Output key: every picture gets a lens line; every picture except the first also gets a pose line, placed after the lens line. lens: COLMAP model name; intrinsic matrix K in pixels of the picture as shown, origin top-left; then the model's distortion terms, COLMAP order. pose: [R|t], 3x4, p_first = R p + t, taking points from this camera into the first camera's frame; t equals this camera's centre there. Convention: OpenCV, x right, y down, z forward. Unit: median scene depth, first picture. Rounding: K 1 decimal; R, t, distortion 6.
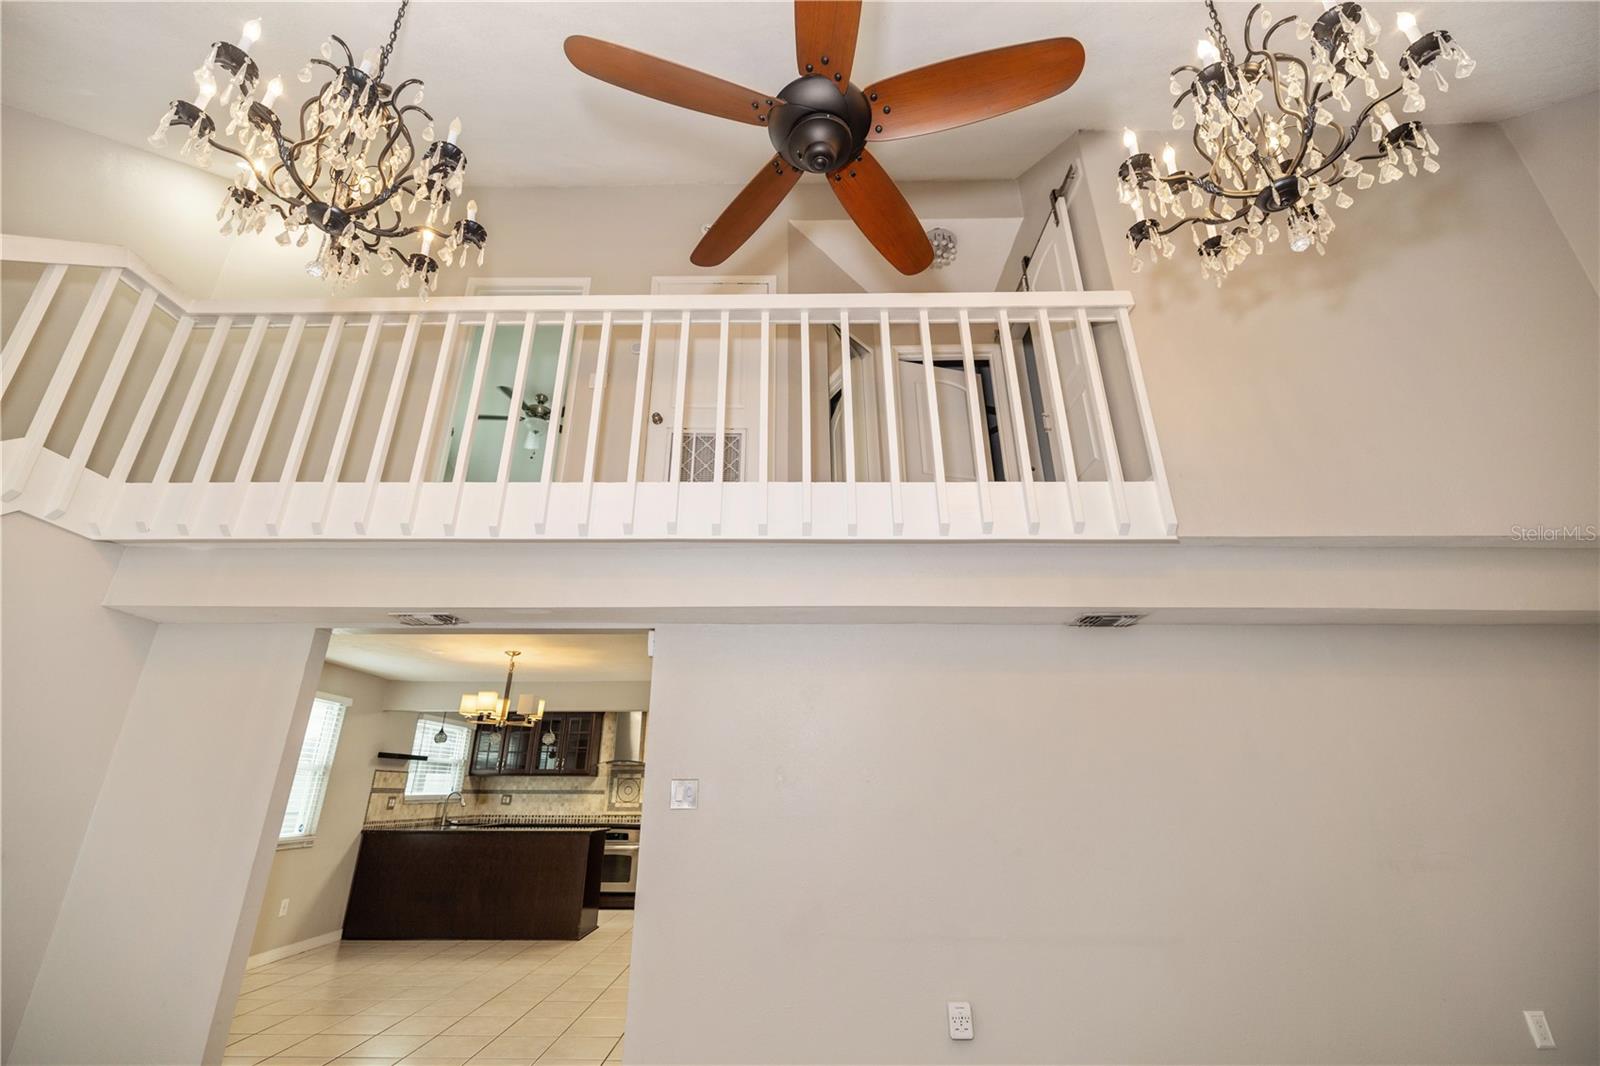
lens RADIAL K [[675.6, 0, 787.8], [0, 675.6, 529.2], [0, 0, 1]] dist [-0.001961, -0.000182]
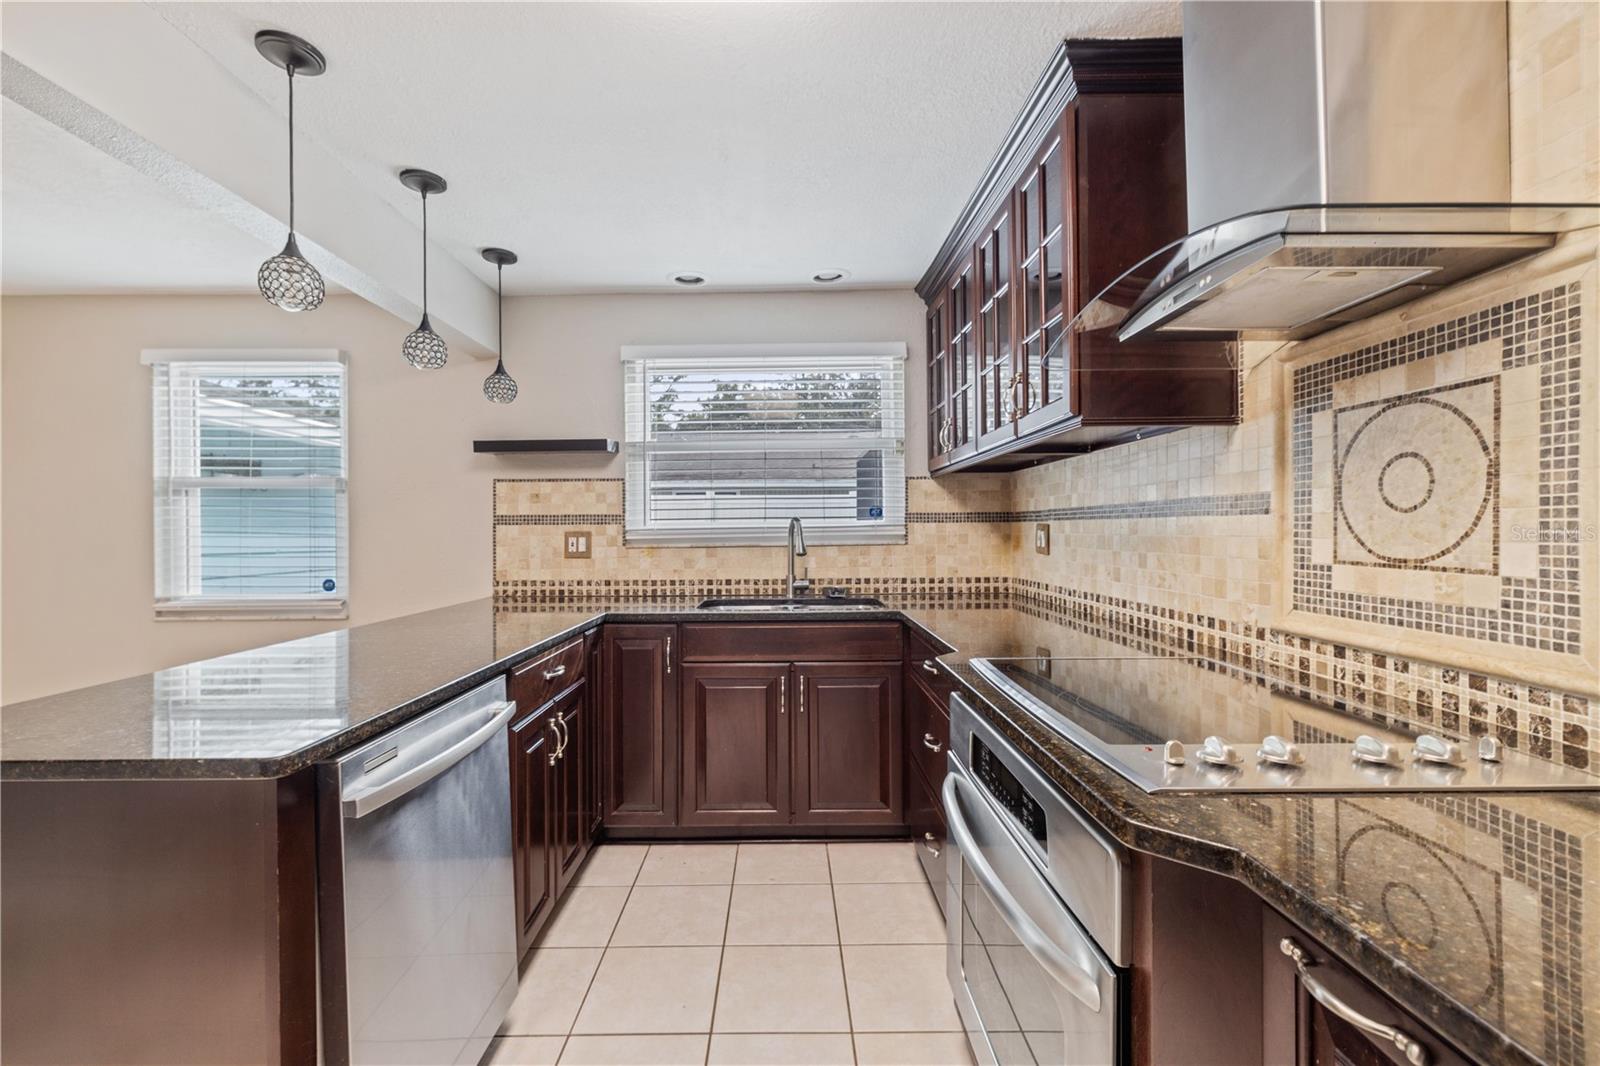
lens RADIAL K [[675.6, 0, 787.8], [0, 675.6, 529.2], [0, 0, 1]] dist [-0.001961, -0.000182]
pose [[0.009128, -0.004197, -0.999950, -0.121911], [0.371661, 0.928368, -0.000504, 0.404502], [0.928324, -0.371638, 0.010034, 1.019104]]
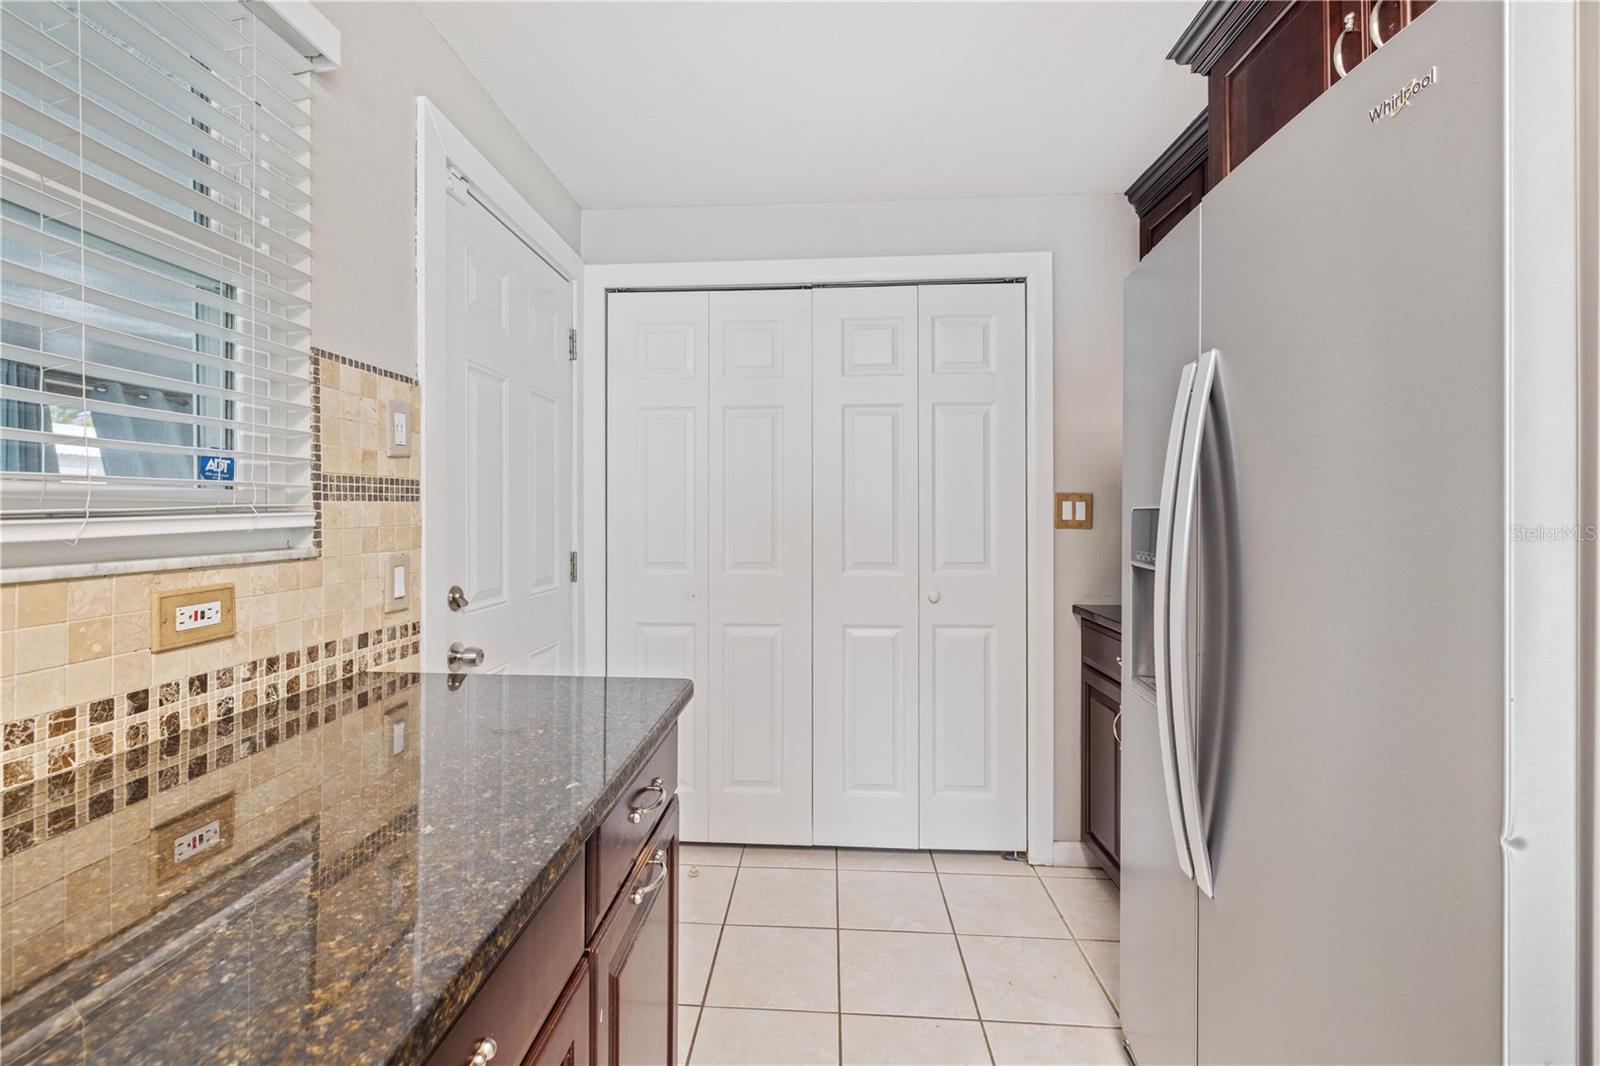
lens RADIAL K [[675.6, 0, 787.8], [0, 675.6, 529.2], [0, 0, 1]] dist [-0.001961, -0.000182]
pose [[0.059291, -0.005494, 0.998226, -0.335066], [-0.365595, 0.930387, 0.026836, 0.409881], [-0.928884, -0.366537, 0.053155, 1.032237]]
